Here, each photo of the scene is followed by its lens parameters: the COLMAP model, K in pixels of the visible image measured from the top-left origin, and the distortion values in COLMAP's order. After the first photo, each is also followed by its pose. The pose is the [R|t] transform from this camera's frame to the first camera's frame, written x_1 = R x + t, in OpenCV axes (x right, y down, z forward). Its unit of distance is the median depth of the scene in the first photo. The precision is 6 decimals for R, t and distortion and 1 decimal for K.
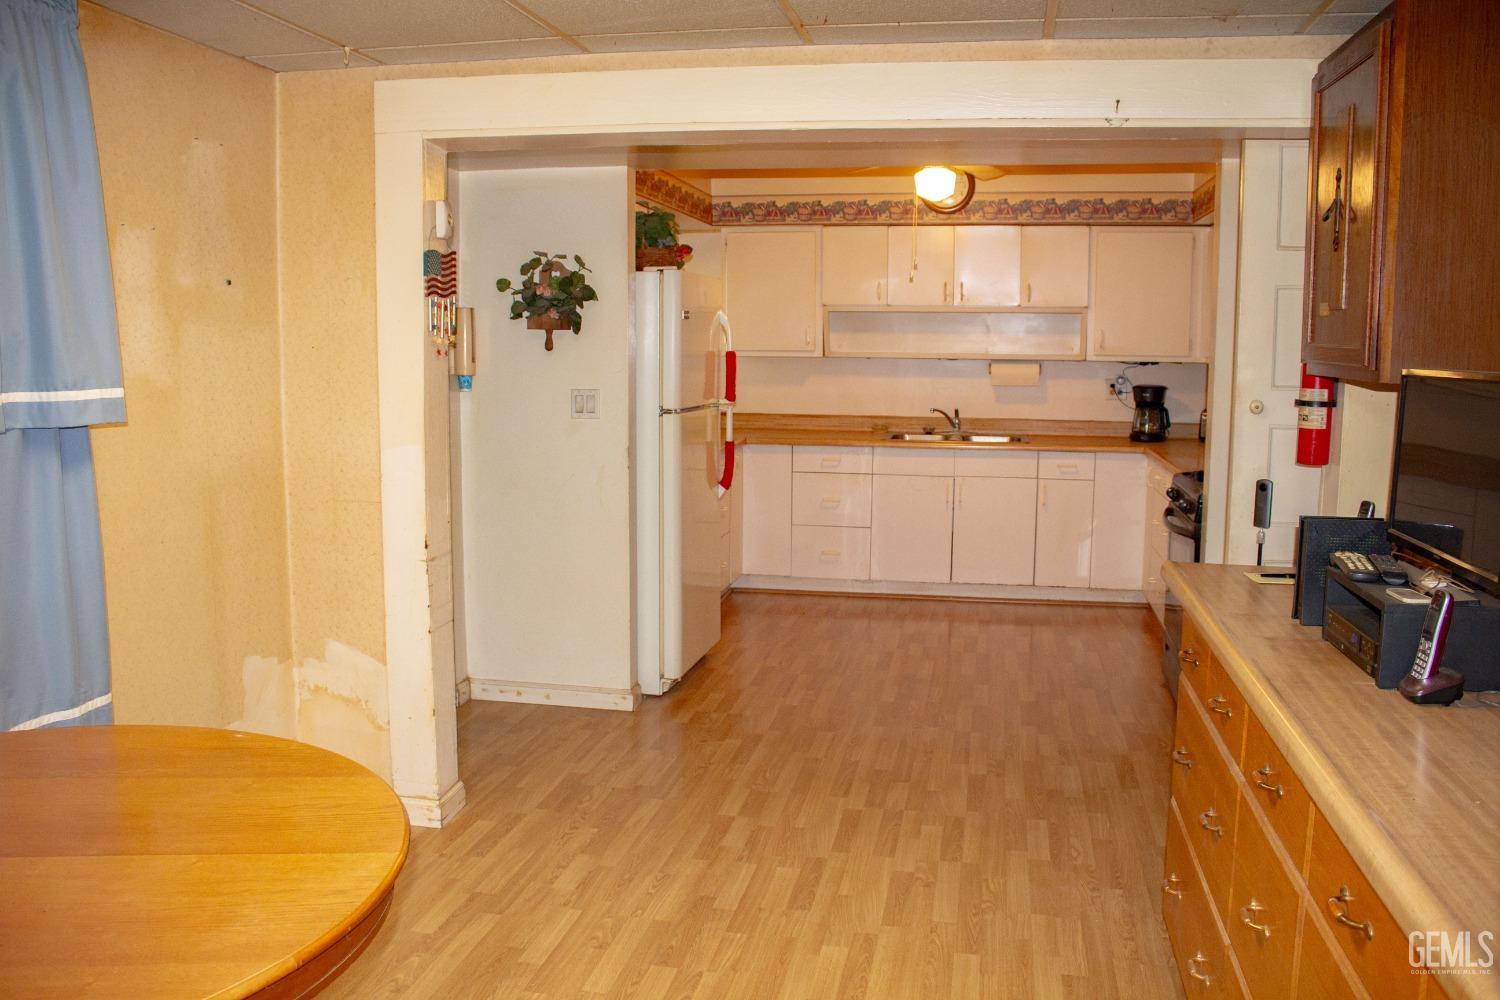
lens RADIAL K [[1243.4, 0, 746.5], [0, 1243.4, 492.5], [0, 0, 1]] dist [-0.158327, 0.132876]
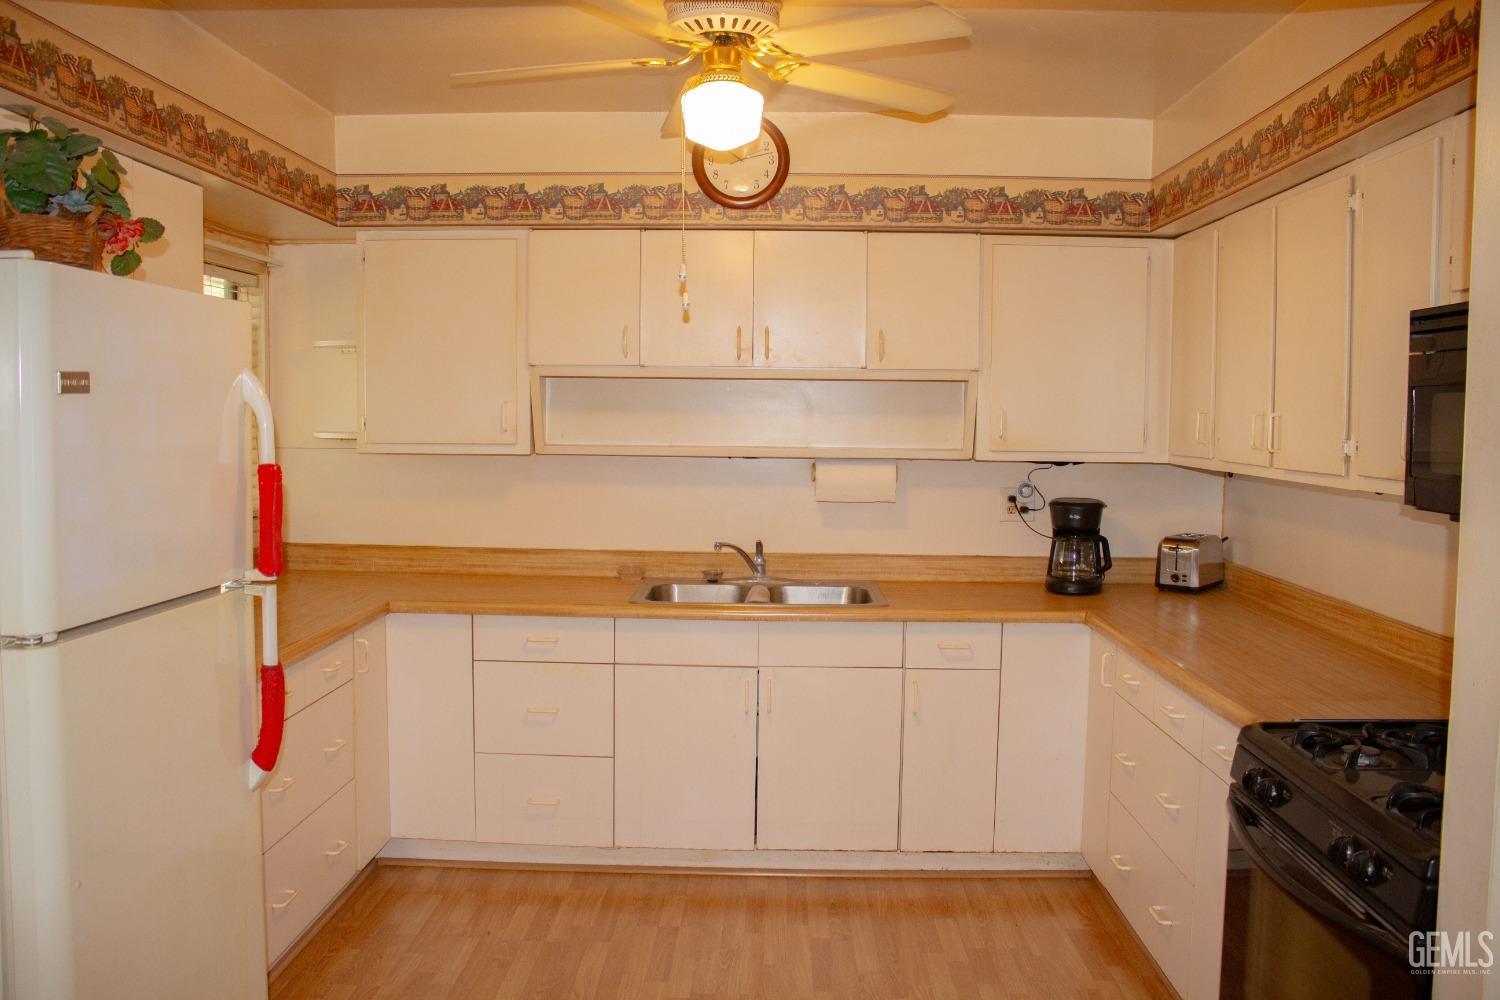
lens RADIAL K [[1243.4, 0, 746.5], [0, 1243.4, 492.5], [0, 0, 1]] dist [-0.158327, 0.132876]
pose [[0.985155, -0.005103, 0.171593, 0.063897], [0.014305, 0.998522, -0.052431, -0.061647], [-0.171072, 0.054107, 0.983772, 0.428144]]
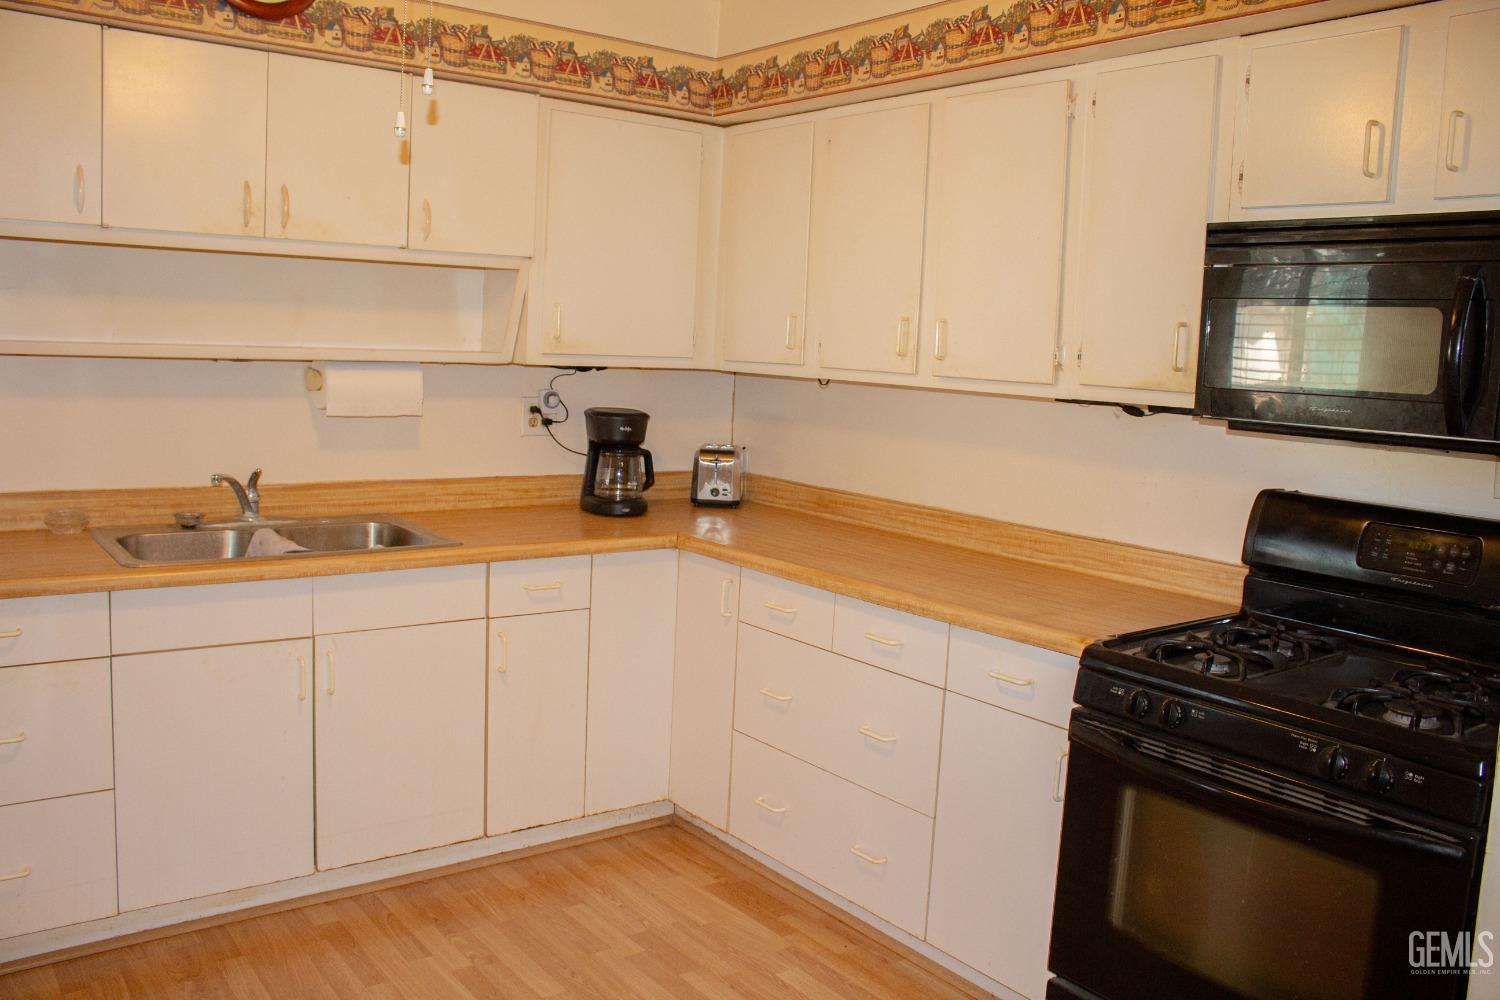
lens RADIAL K [[1243.4, 0, 746.5], [0, 1243.4, 492.5], [0, 0, 1]] dist [-0.158327, 0.132876]
pose [[0.662888, -0.065674, 0.745833, -0.044355], [0.049156, 0.997814, 0.044173, -0.072602], [-0.747103, 0.007381, 0.664667, 0.592699]]
